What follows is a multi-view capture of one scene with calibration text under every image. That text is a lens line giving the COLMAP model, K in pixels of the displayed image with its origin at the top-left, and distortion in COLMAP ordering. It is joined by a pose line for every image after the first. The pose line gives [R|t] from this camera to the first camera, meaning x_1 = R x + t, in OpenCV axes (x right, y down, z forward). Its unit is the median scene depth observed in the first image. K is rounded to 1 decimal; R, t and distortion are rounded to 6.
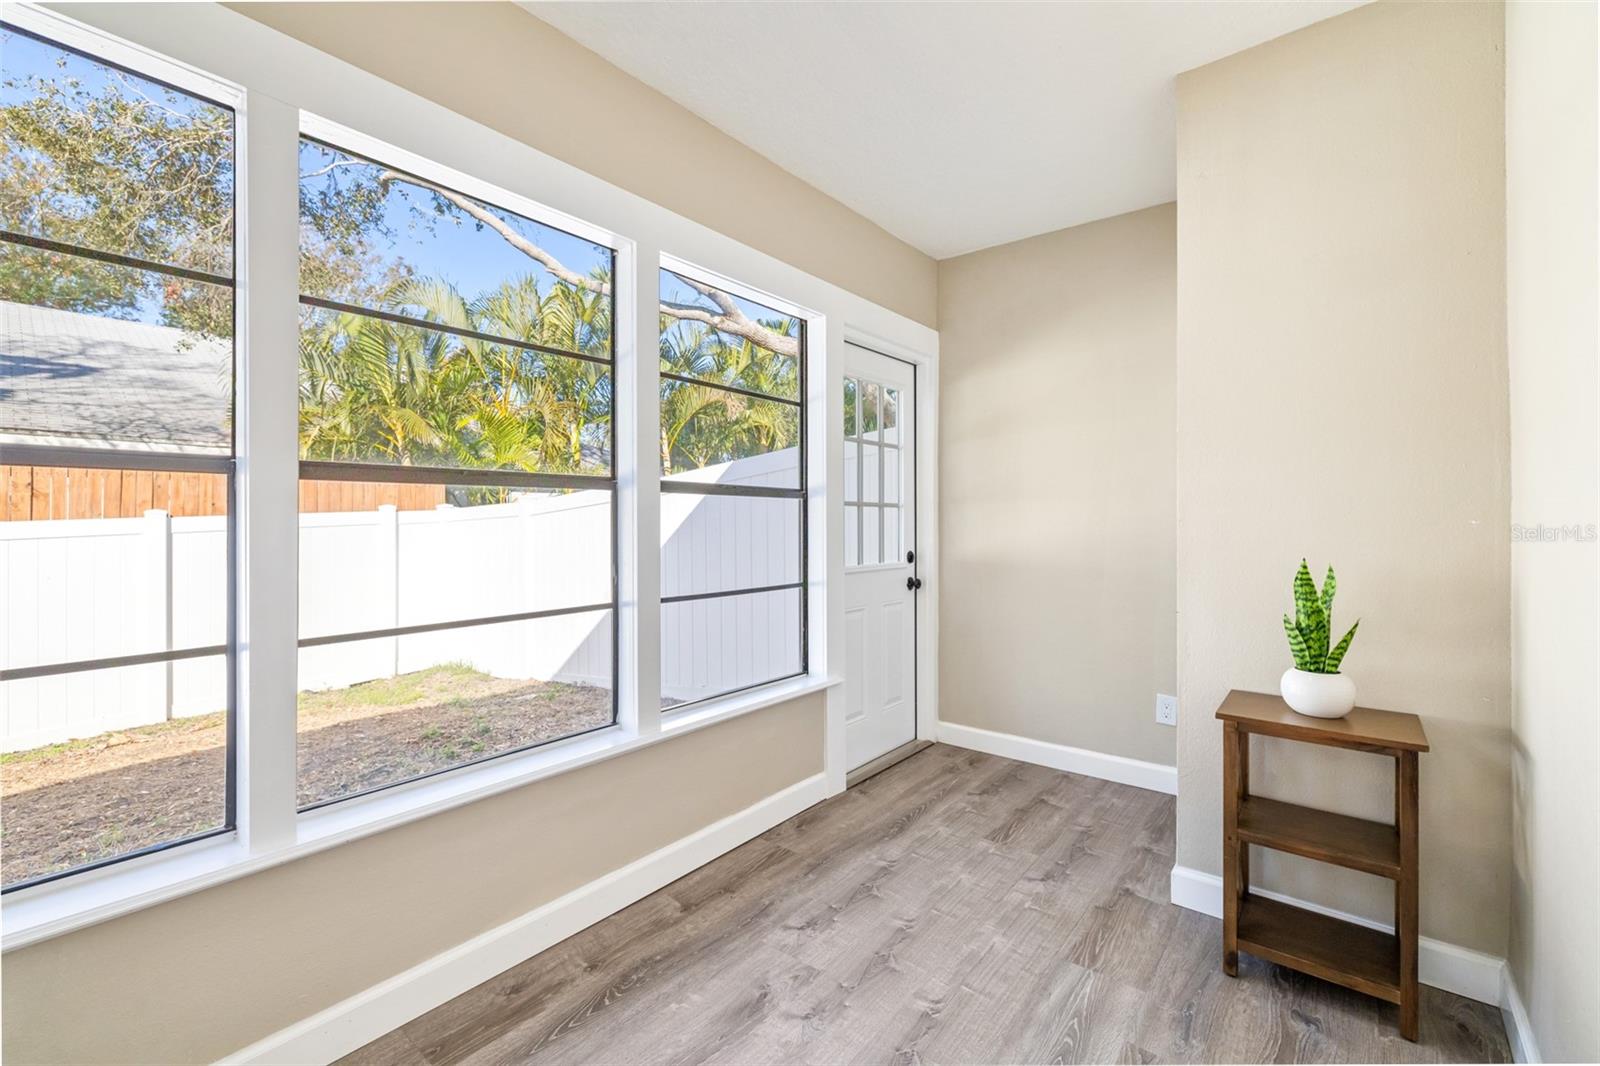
lens RADIAL K [[685.7, 0, 800.5], [0, 685.7, 510.7], [0, 0, 1]] dist [0.000941, 0.000061]
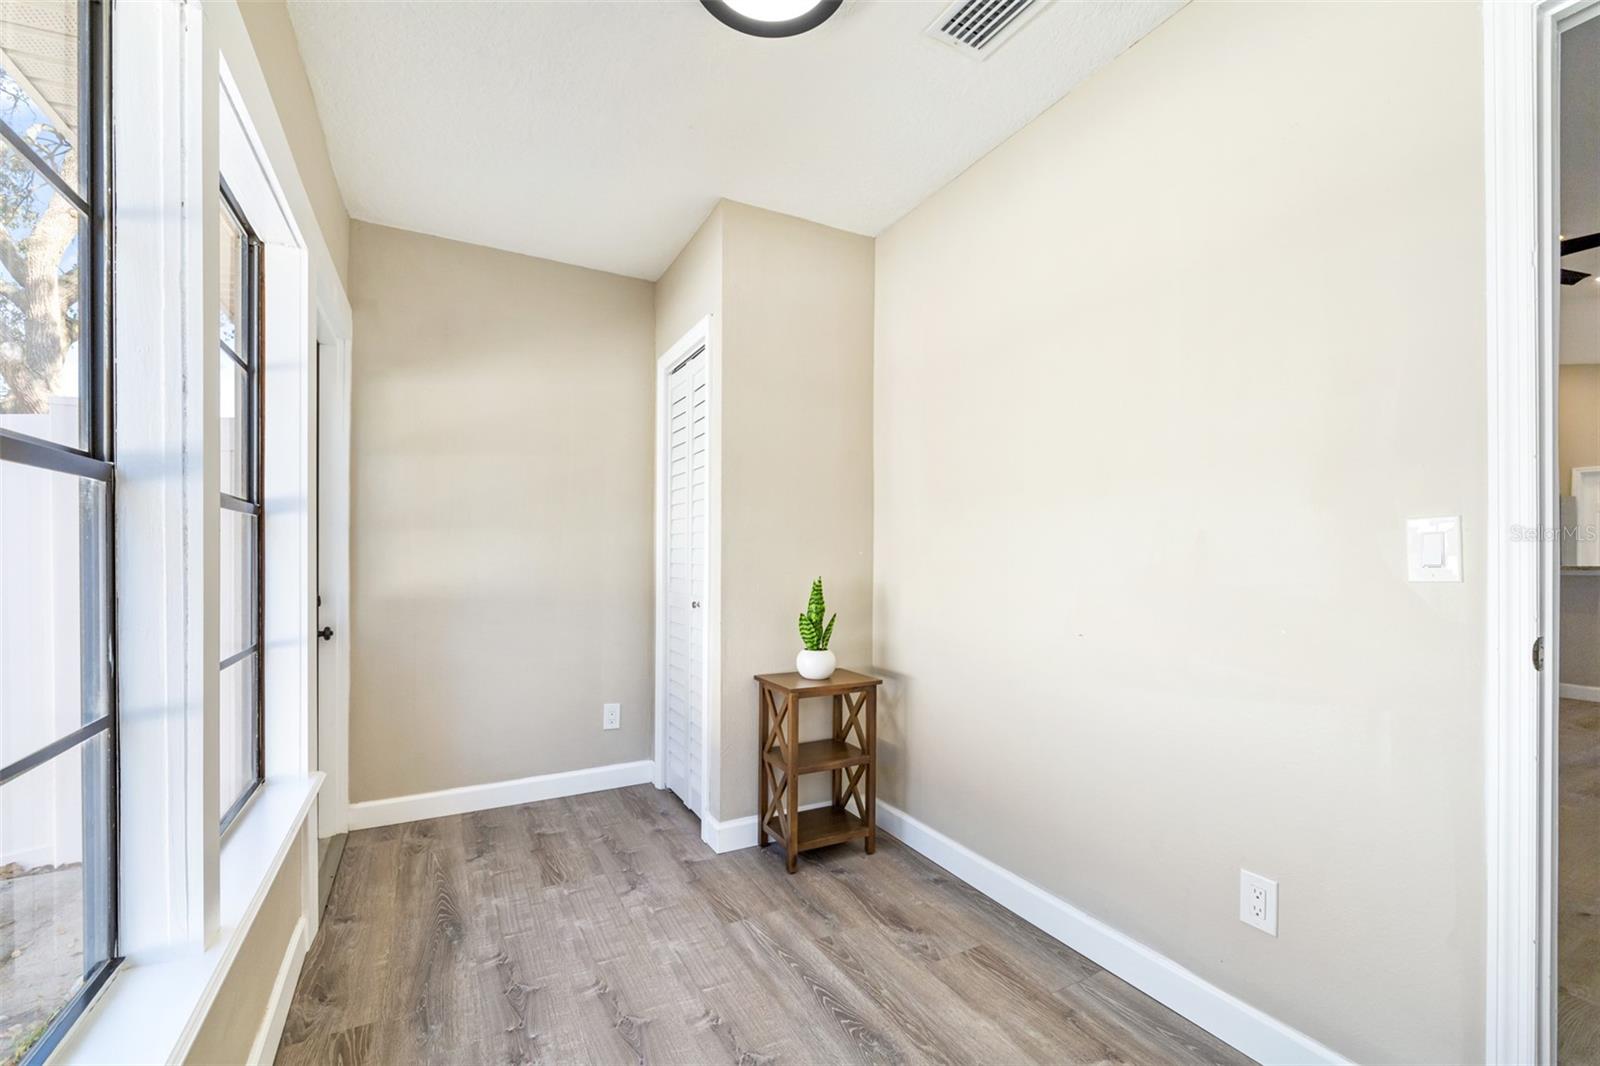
lens RADIAL K [[680.8, 0, 801.1], [0, 680.8, 556.4], [0, 0, 1]] dist [0.001575, -0.000167]
pose [[0.378841, -0.000868, 0.925461, -0.462760], [-0.015712, 0.999849, 0.007369, 0.010981], [-0.925328, -0.017332, 0.378771, 0.325570]]
